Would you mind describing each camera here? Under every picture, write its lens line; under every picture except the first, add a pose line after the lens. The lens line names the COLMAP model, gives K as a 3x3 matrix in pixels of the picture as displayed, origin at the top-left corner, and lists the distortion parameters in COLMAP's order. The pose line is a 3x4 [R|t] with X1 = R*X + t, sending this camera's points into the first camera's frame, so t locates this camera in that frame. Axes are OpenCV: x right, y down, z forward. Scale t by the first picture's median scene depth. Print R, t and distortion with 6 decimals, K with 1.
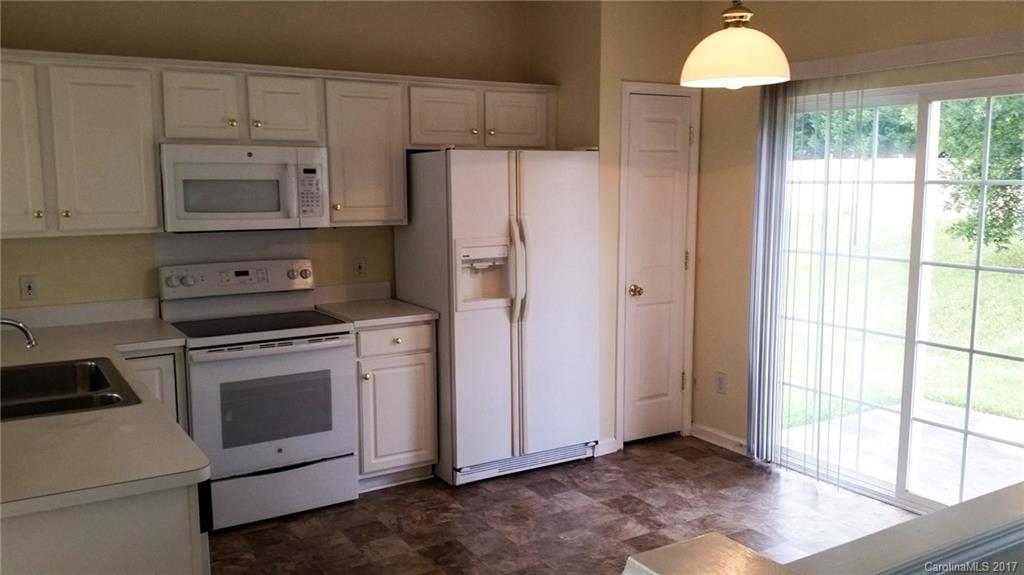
lens RADIAL K [[837.0, 0, 510.2], [0, 837.0, 298.2], [0, 0, 1]] dist [0.188282, -0.407982]
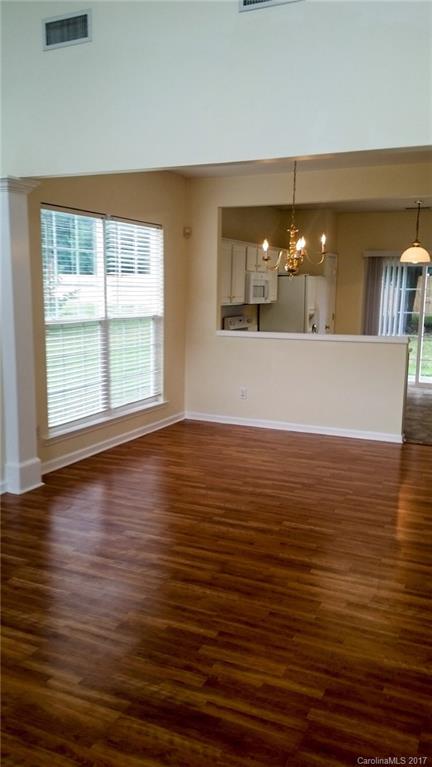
lens RADIAL K [[626.9, 0, 216.0], [0, 626.9, 383.5], [0, 0, 1]] dist [0.188282, -0.407982]
pose [[0.831311, -0.067345, 0.551713, -1.586099], [0.059667, 0.997709, 0.031881, 0.109529], [-0.552596, 0.006416, 0.833425, -0.660960]]
